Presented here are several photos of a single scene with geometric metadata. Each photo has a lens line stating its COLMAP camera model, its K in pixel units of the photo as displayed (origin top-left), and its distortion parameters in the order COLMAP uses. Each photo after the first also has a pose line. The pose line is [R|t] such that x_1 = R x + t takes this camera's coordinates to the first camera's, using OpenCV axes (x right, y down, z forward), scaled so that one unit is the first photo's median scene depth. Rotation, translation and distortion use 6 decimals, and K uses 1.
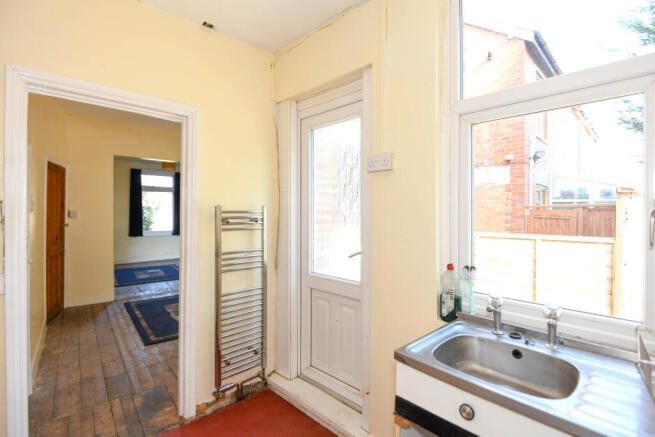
lens RADIAL K [[301.4, 0, 327.1], [0, 301.4, 218.3], [0, 0, 1]] dist [-0.001846, -0.000235]
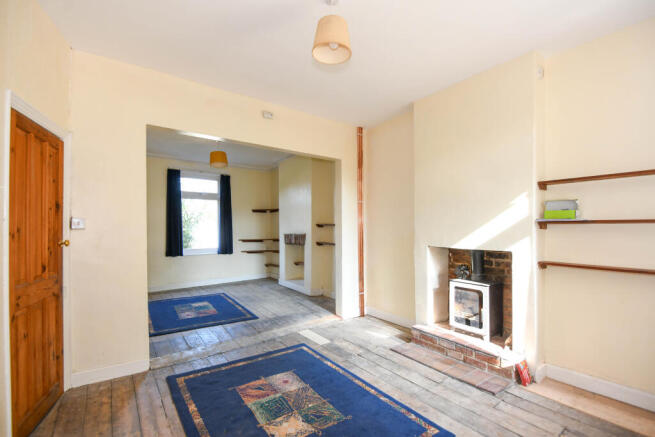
lens RADIAL K [[301.4, 0, 331.4], [0, 301.4, 235.4], [0, 0, 1]] dist [-0.001846, -0.000235]
pose [[0.997739, -0.007127, -0.066828, -0.223776], [0.007589, 0.999949, 0.006662, 0.005556], [0.066777, -0.007154, 0.997742, 0.315541]]
